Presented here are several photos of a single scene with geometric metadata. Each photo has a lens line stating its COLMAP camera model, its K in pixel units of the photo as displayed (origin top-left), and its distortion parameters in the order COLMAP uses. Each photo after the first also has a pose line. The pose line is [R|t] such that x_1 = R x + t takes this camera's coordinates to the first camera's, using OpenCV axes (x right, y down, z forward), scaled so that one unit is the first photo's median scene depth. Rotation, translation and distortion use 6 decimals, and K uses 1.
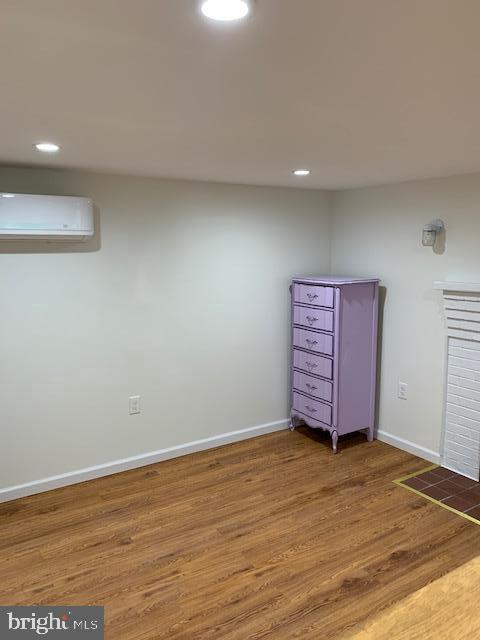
lens RADIAL K [[490.2, 0, 239.3], [0, 490.2, 313.5], [0, 0, 1]] dist [0.035890, -0.039824]
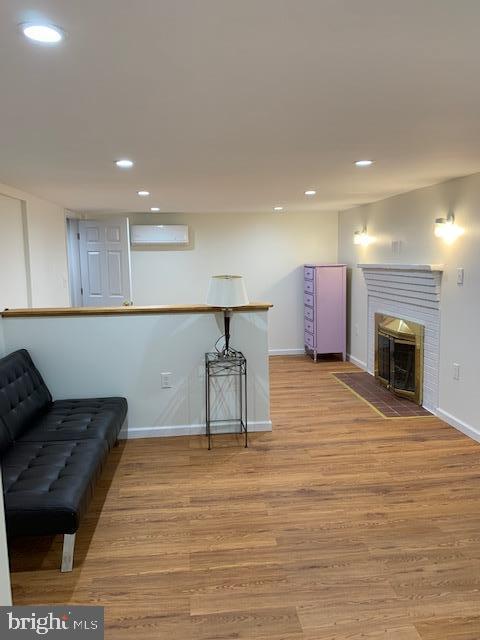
lens RADIAL K [[490.2, 0, 241.3], [0, 490.2, 314.8], [0, 0, 1]] dist [0.035890, -0.039824]
pose [[0.898383, 0.035935, -0.437740, 0.800641], [-0.042042, 0.999107, -0.004265, 0.145113], [0.437196, 0.022235, 0.899091, -0.769784]]
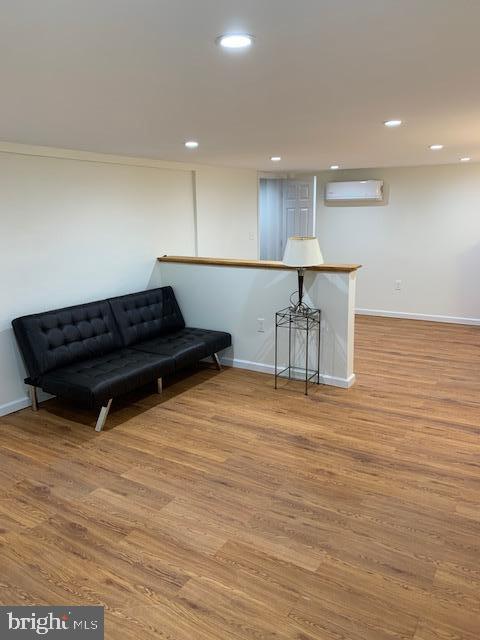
lens RADIAL K [[490.2, 0, 244.9], [0, 490.2, 314.9], [0, 0, 1]] dist [0.035890, -0.039824]
pose [[0.443398, 0.184189, -0.877196, 1.309414], [-0.108310, 0.982497, 0.151552, 0.073470], [0.889757, 0.027812, 0.455587, -0.456441]]
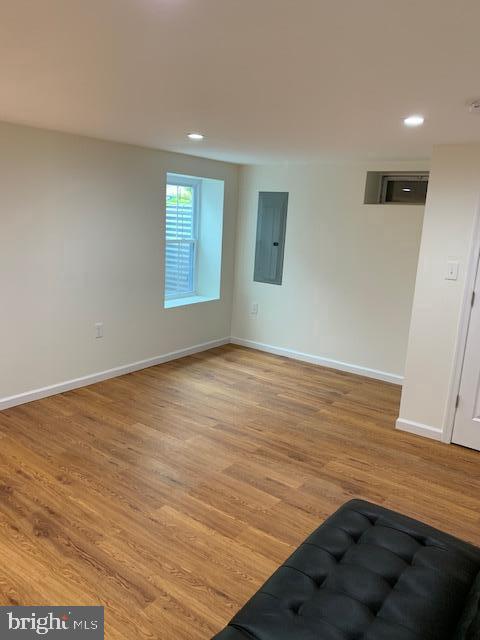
lens RADIAL K [[490.2, 0, 237.7], [0, 490.2, 319.3], [0, 0, 1]] dist [0.035890, -0.039824]
pose [[-0.347285, -0.218019, 0.912064, -0.148965], [0.075929, 0.962868, 0.259074, 0.013764], [-0.934681, 0.159224, -0.317835, 0.027820]]
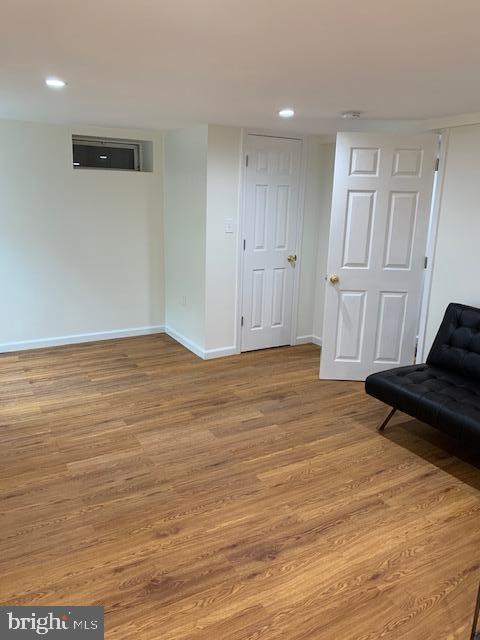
lens RADIAL K [[490.2, 0, 231.6], [0, 490.2, 320.3], [0, 0, 1]] dist [0.035890, -0.039824]
pose [[-0.998570, -0.034523, 0.040811, 0.549990], [-0.016711, 0.926820, 0.375133, -0.043570], [-0.050775, 0.373915, -0.926072, 0.580190]]
